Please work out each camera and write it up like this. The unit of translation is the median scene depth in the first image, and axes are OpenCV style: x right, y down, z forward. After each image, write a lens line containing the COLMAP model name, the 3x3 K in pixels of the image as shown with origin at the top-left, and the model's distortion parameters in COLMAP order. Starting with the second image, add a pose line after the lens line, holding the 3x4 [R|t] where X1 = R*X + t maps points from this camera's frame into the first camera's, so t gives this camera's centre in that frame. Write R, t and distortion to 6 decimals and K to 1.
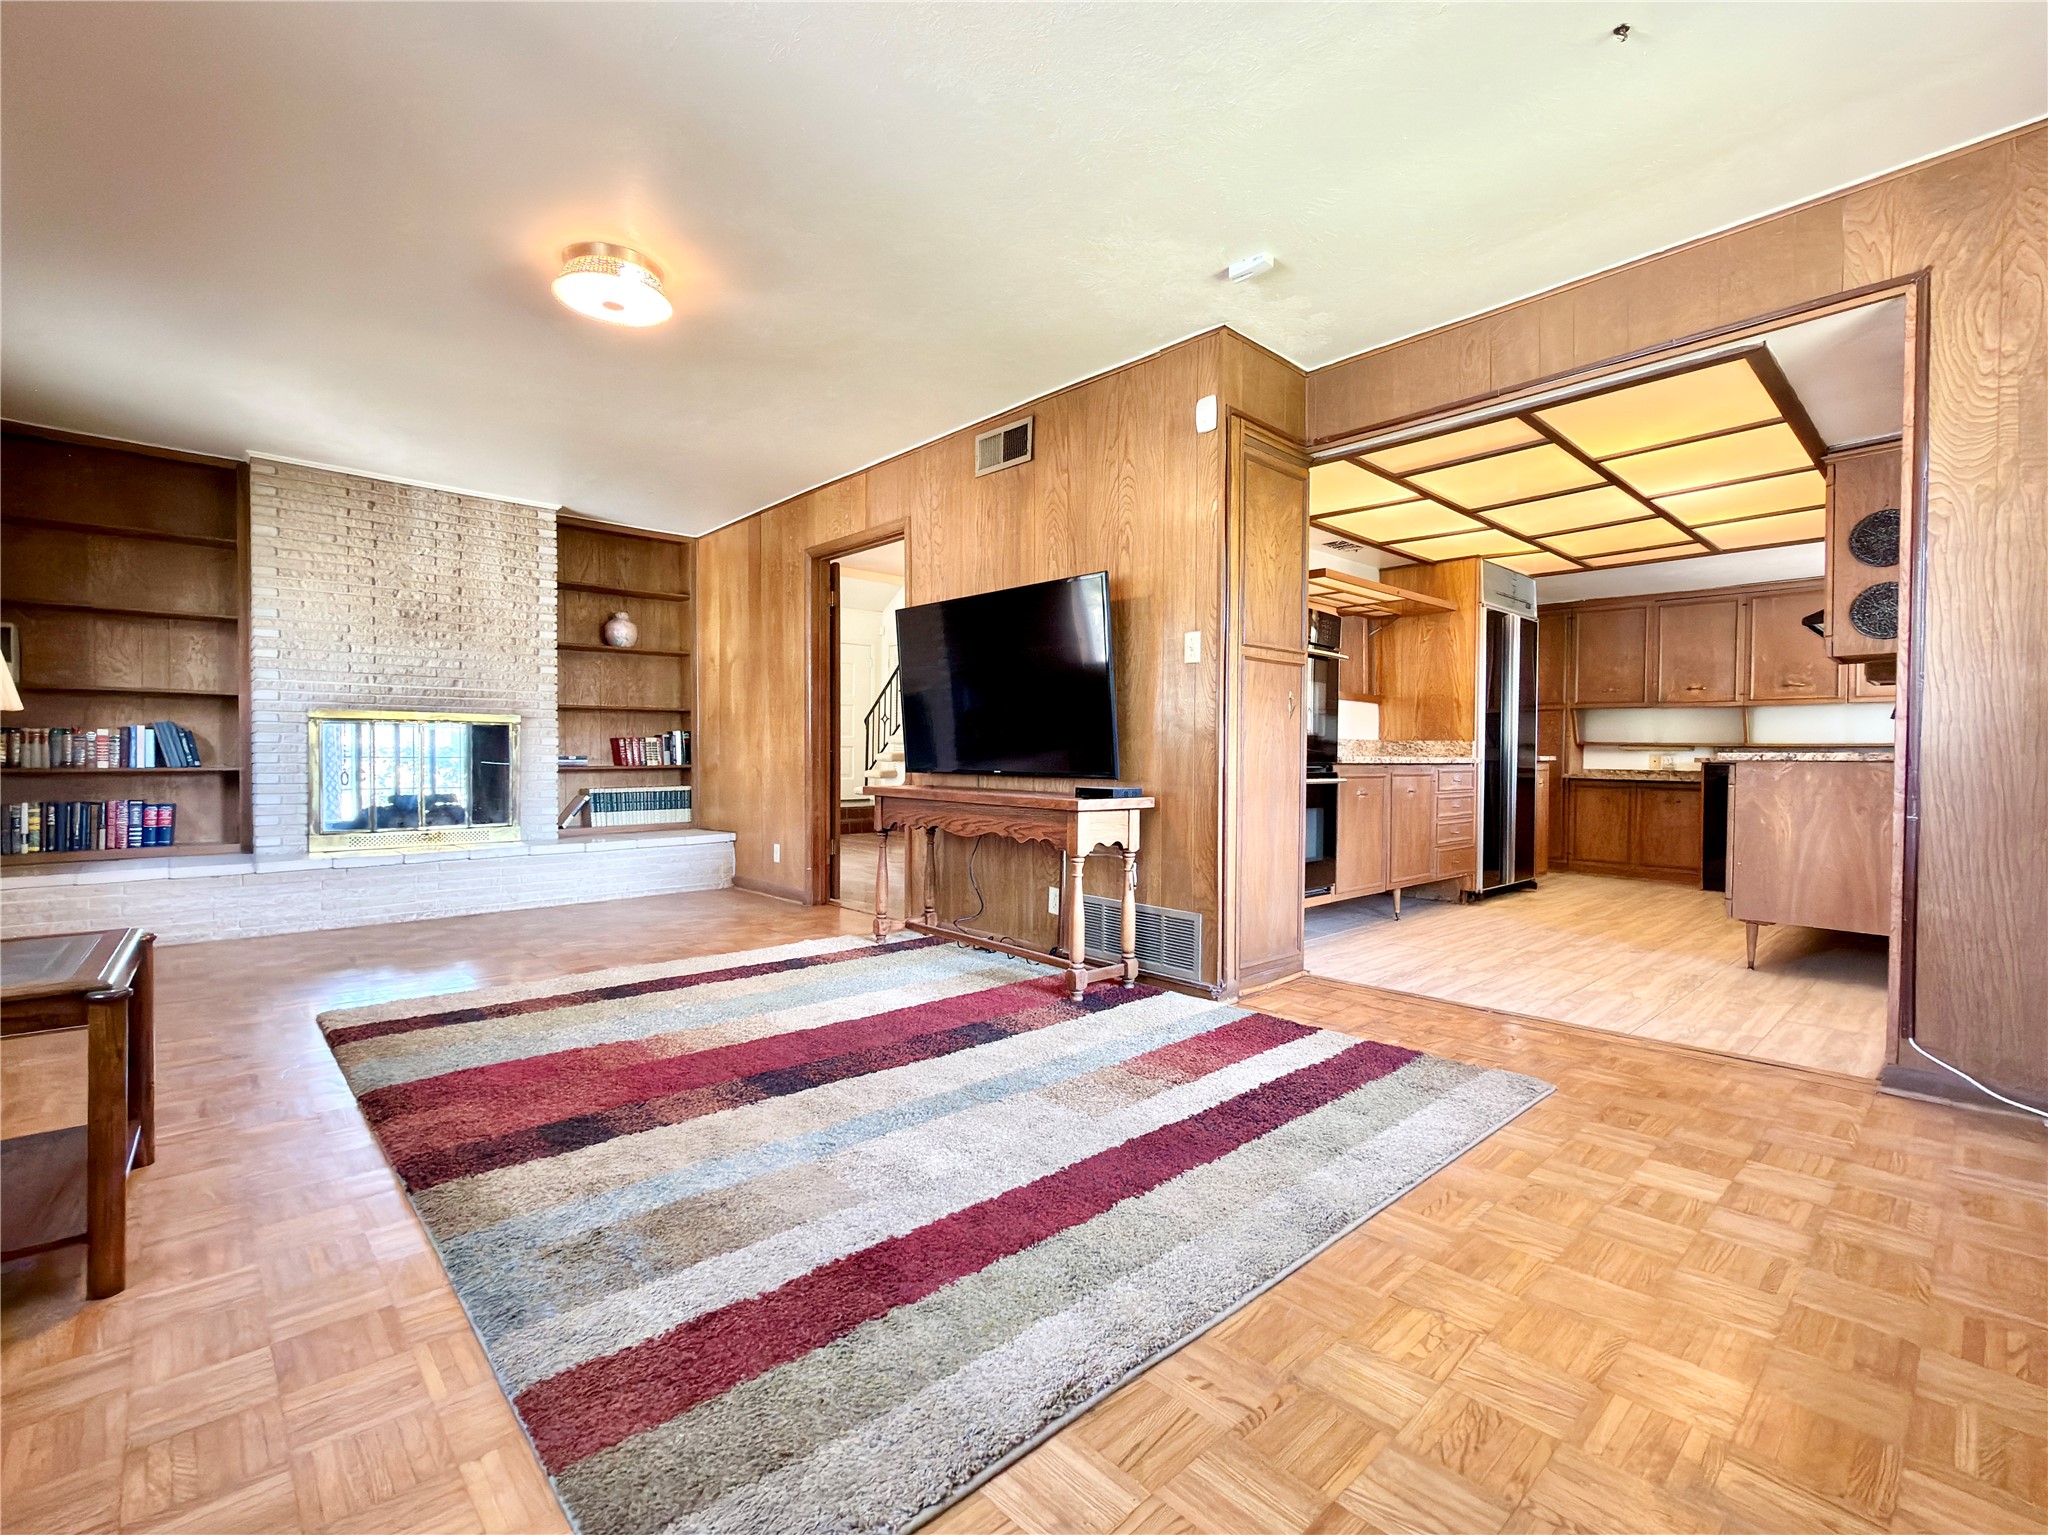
lens RADIAL K [[923.8, 0, 1022.9], [0, 923.8, 764.1], [0, 0, 1]] dist [0.000385, -0.000001]
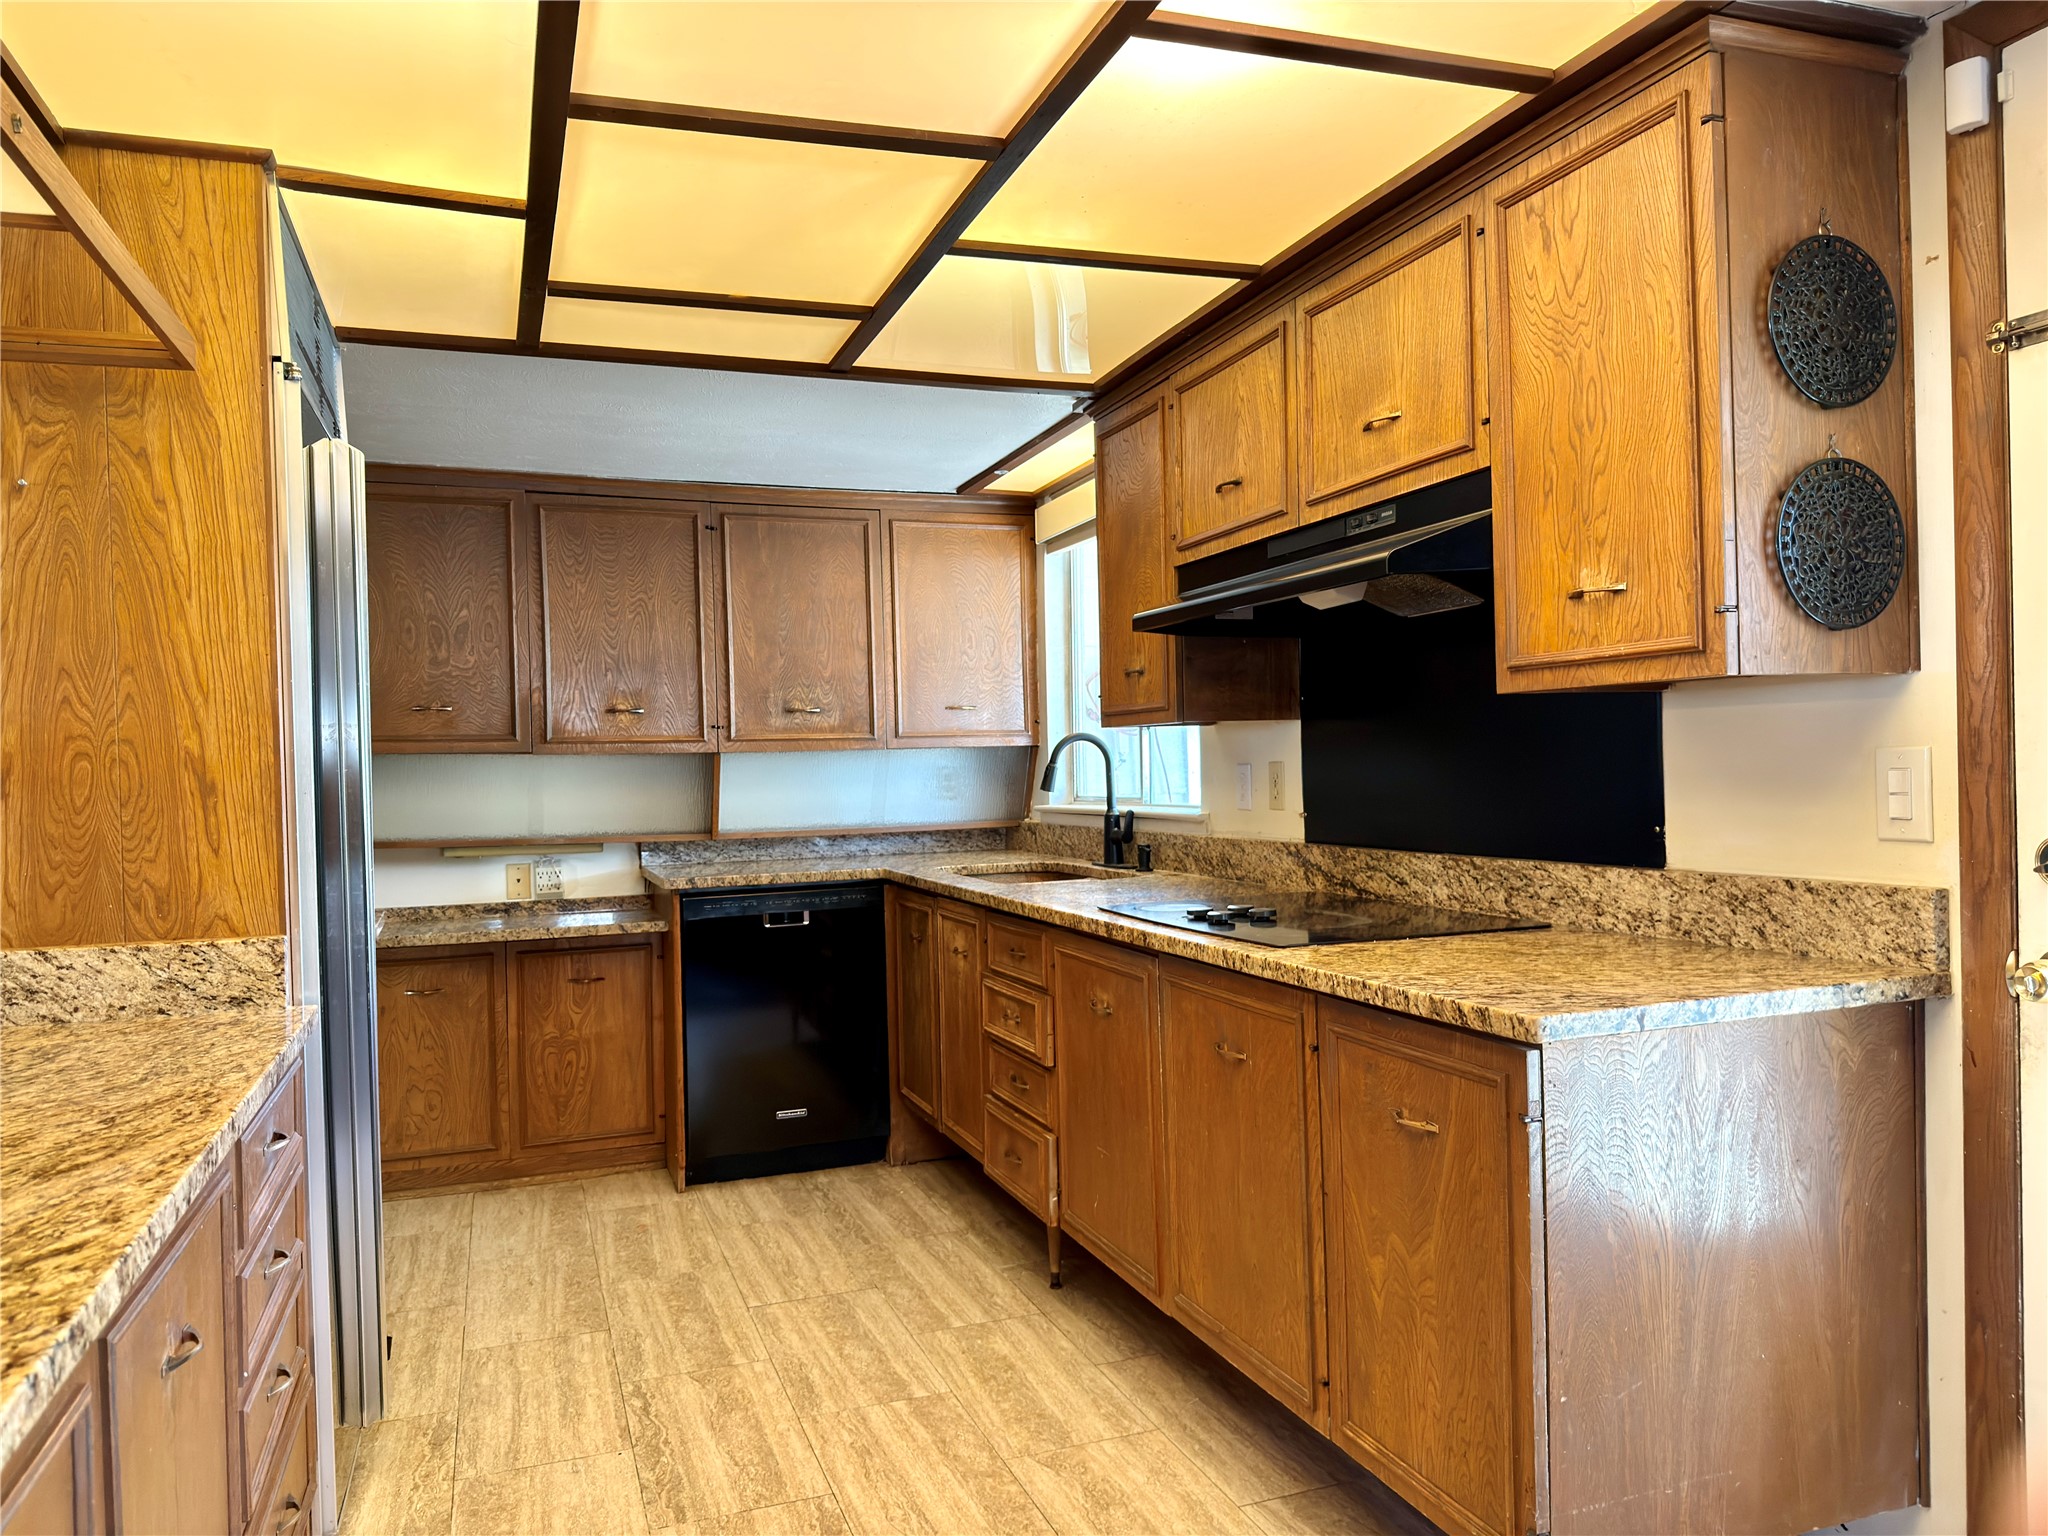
lens RADIAL K [[1445.2, 0, 1033.5], [0, 1445.2, 776.1], [0, 0, 1]] dist [0.091837, -0.142118]
pose [[0.385980, -0.026330, 0.922131, 0.204471], [0.036599, 0.999243, 0.013212, -0.060642], [-0.921781, 0.028649, 0.386651, 0.639197]]
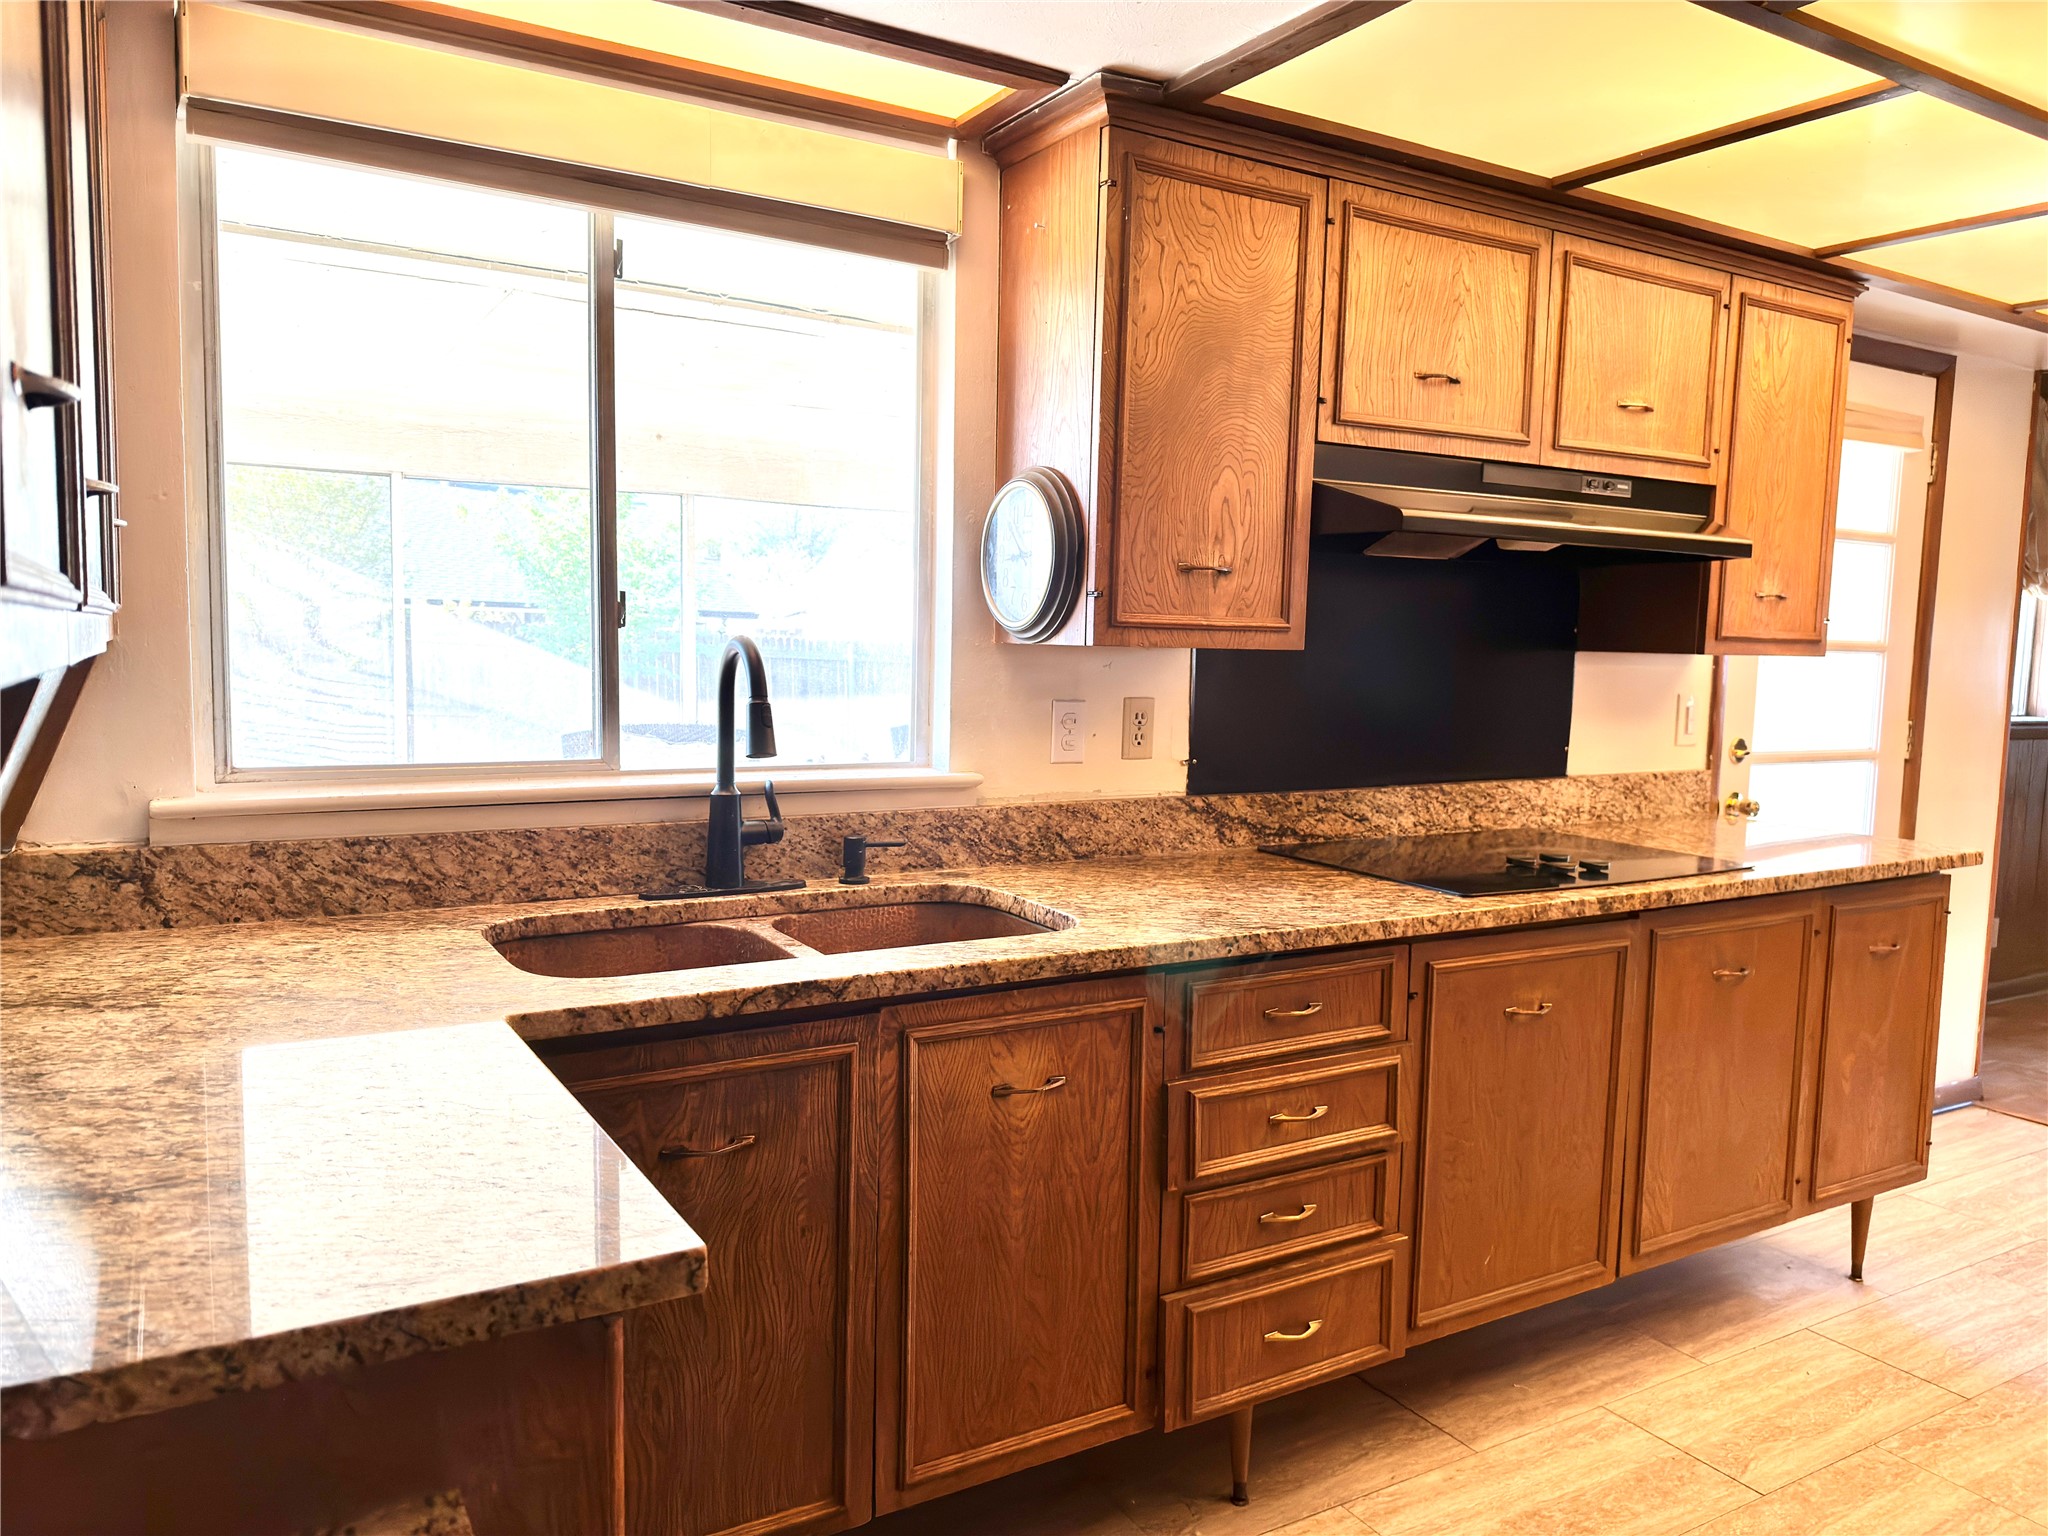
lens RADIAL K [[1438.3, 0, 1027.5], [0, 1438.3, 777.9], [0, 0, 1]] dist [0.002047, -0.003121]
pose [[-0.975934, -0.051869, 0.211808, 0.708513], [-0.029807, 0.993913, 0.106059, -0.075672], [-0.216020, 0.097193, -0.971539, 1.206668]]
